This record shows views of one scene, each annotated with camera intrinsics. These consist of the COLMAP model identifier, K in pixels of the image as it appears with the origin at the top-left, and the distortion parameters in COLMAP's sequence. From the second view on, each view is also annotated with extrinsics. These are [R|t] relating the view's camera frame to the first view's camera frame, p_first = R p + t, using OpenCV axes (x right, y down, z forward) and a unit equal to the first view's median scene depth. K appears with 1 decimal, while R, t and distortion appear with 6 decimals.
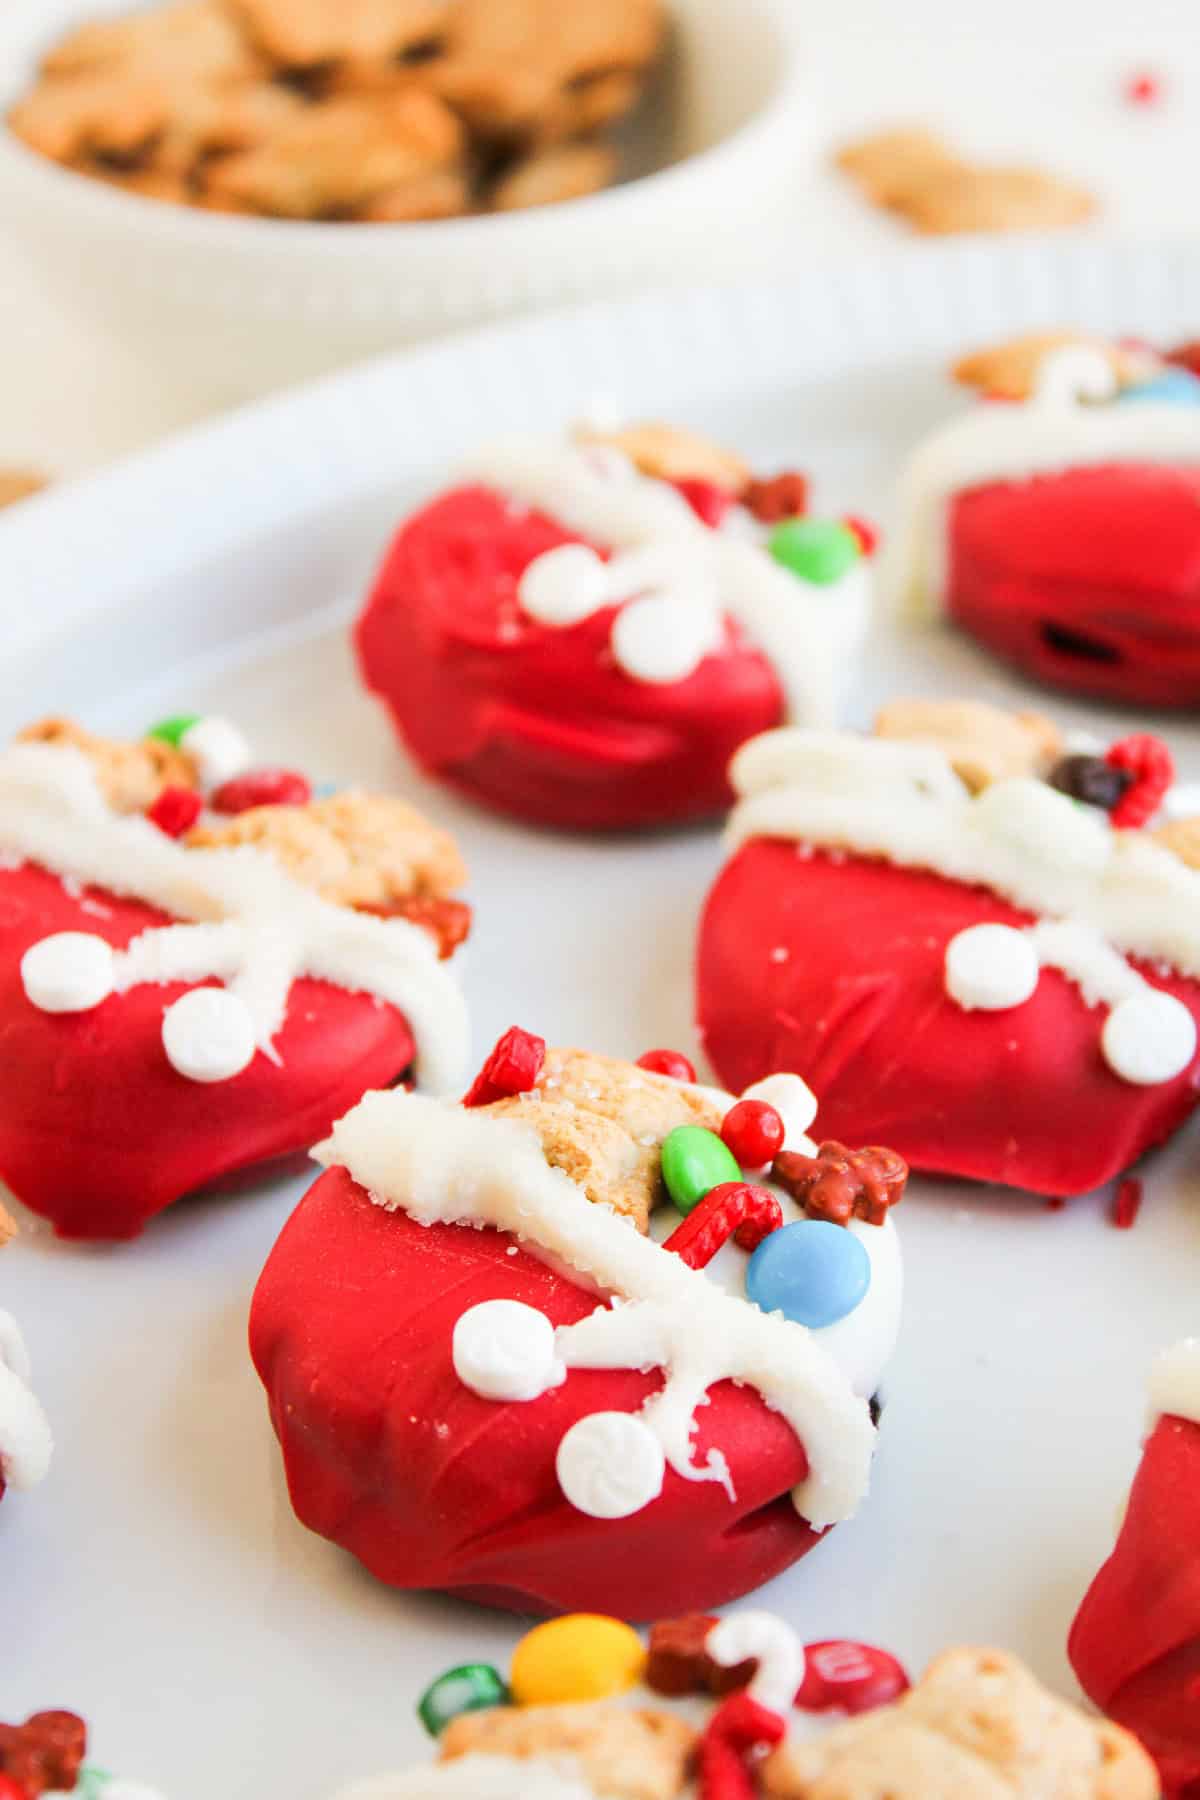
lens RADIAL K [[4040.6, 0, 600.0], [0, 4040.6, 900.0], [0, 0, 1]] dist [0.030542, 0.406232]
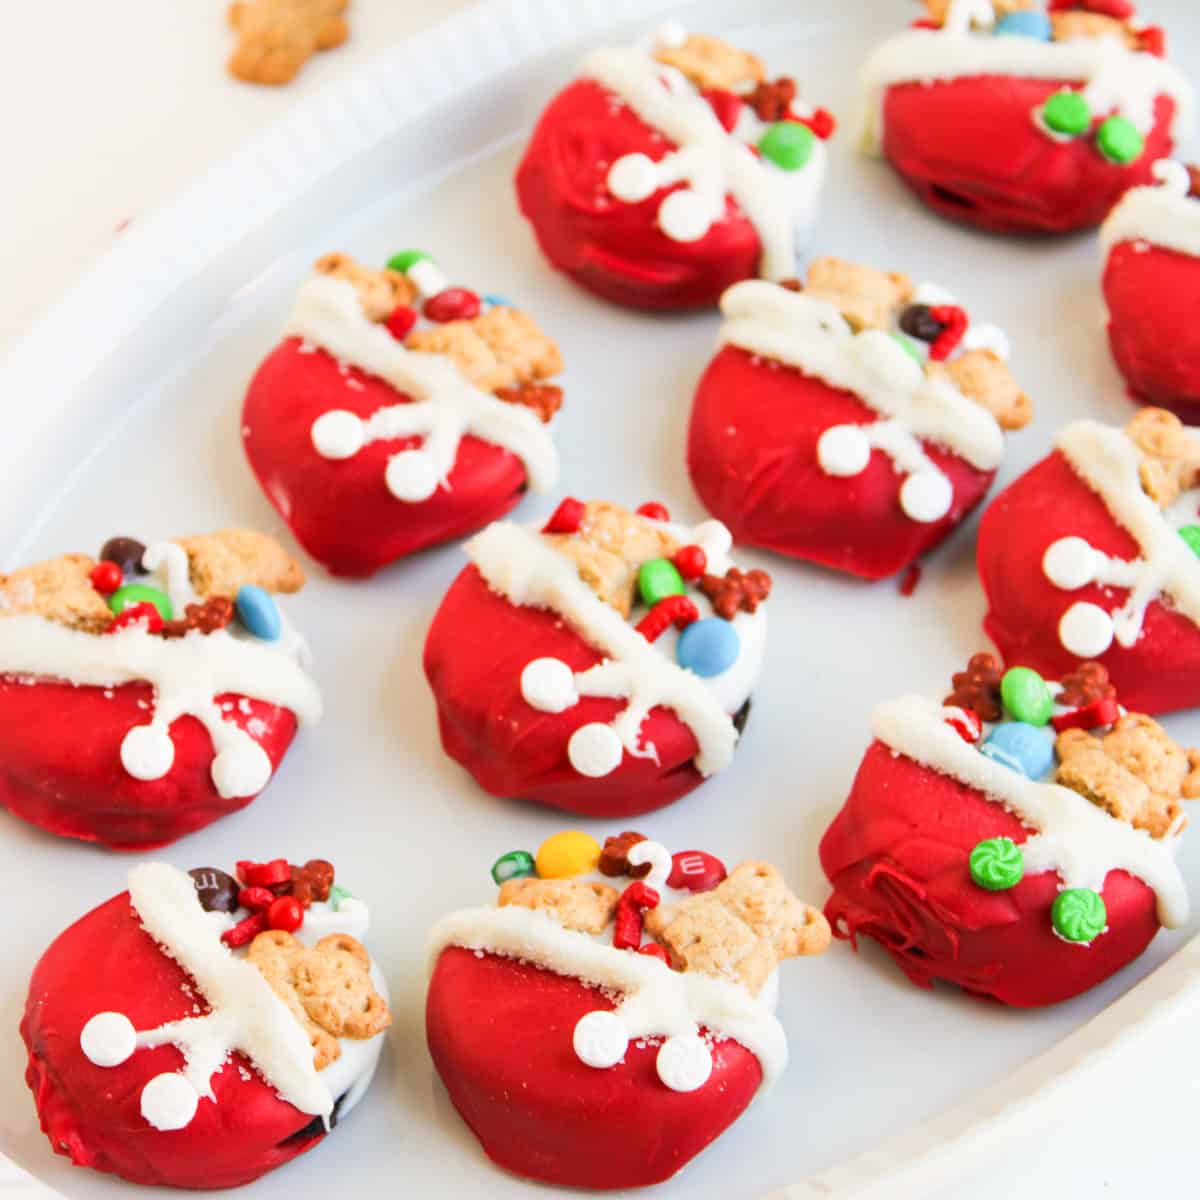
lens RADIAL K [[4238.9, 0, 600.0], [0, 4238.9, 600.0], [0, 0, 1]] dist [0.056657, -0.610782]
pose [[0.995439, 0.051961, -0.080008, 0.147047], [-0.030929, 0.969134, 0.244587, -0.388275], [0.090247, -0.240997, 0.966321, -0.880922]]
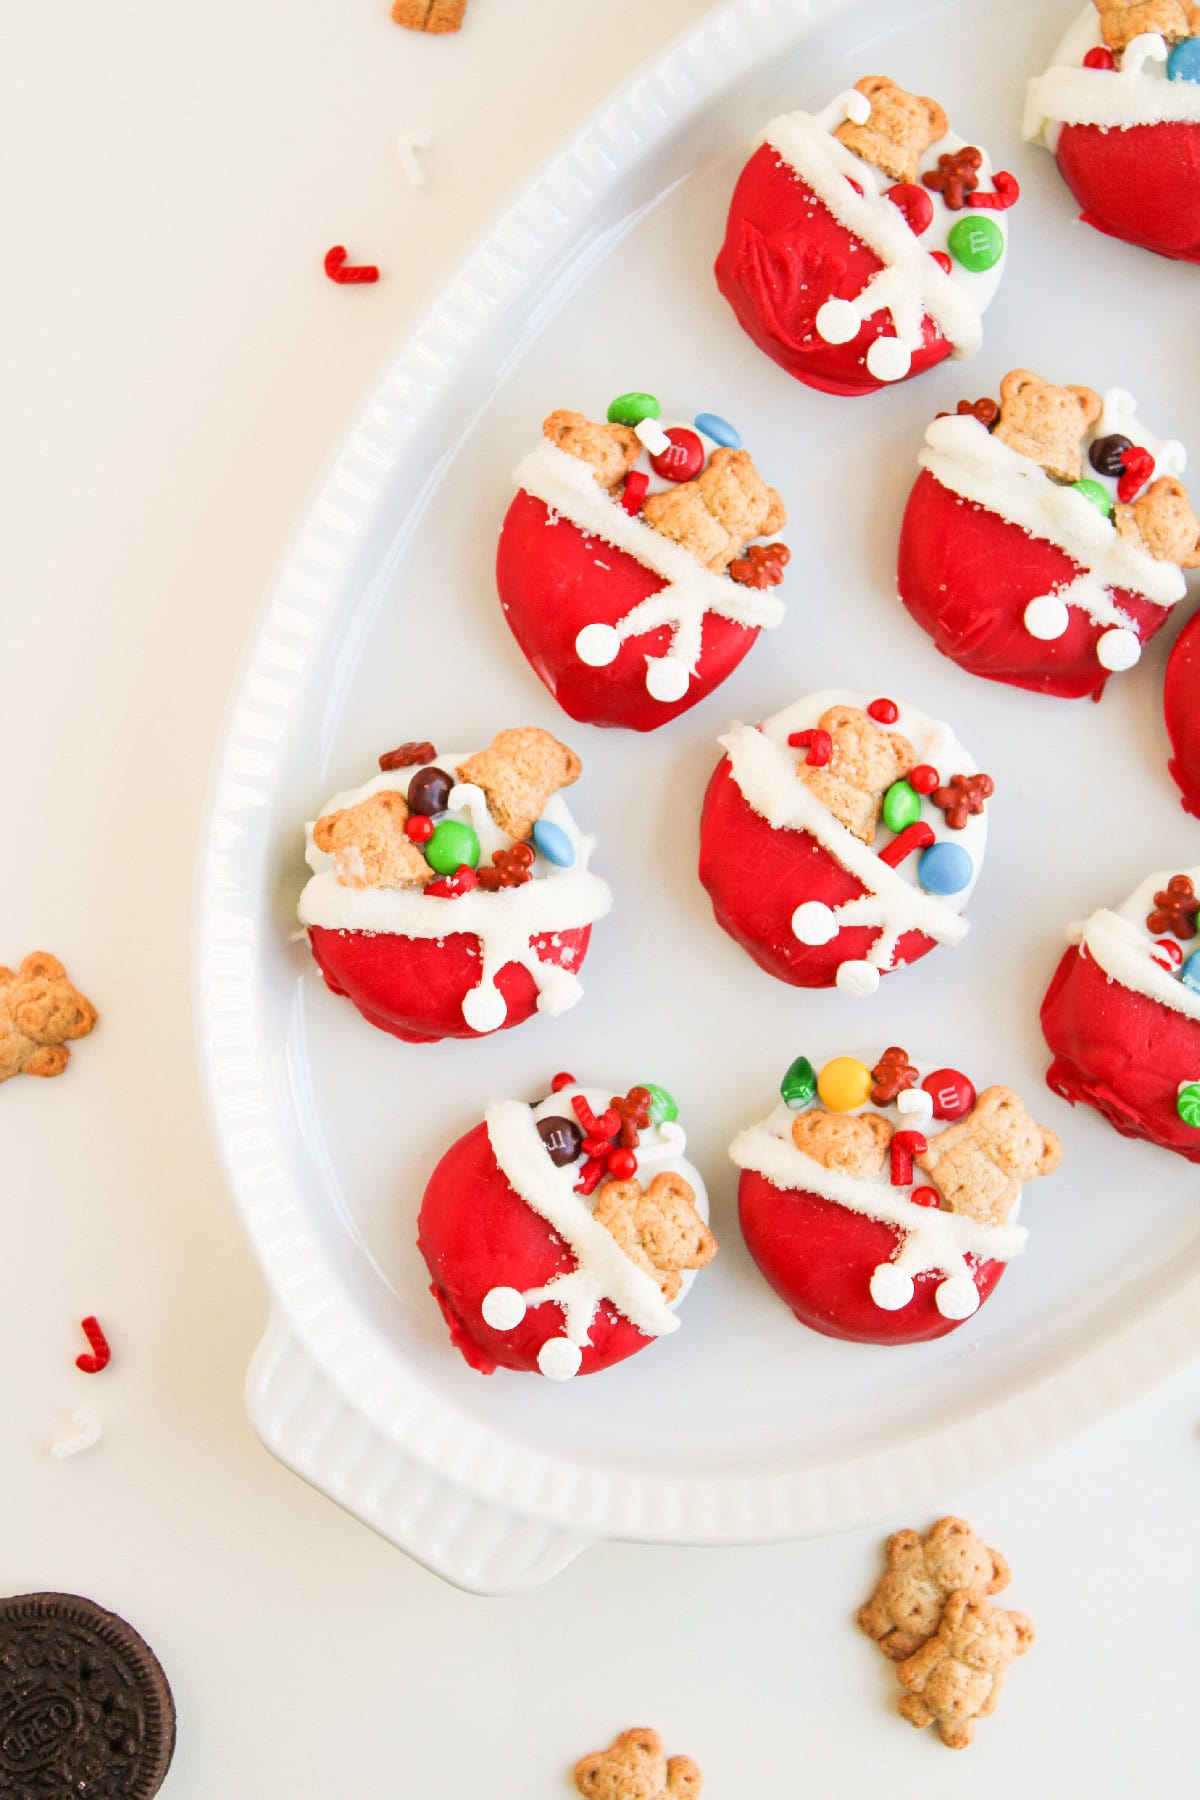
lens RADIAL K [[4040.6, 0, 600.0], [0, 4040.6, 900.0], [0, 0, 1]] dist [0.030542, 0.406232]
pose [[0.999985, 0.000437, -0.005455, -0.119658], [0.004325, 0.547772, 0.836617, -1.648322], [0.003354, -0.836628, 0.547762, -0.241324]]
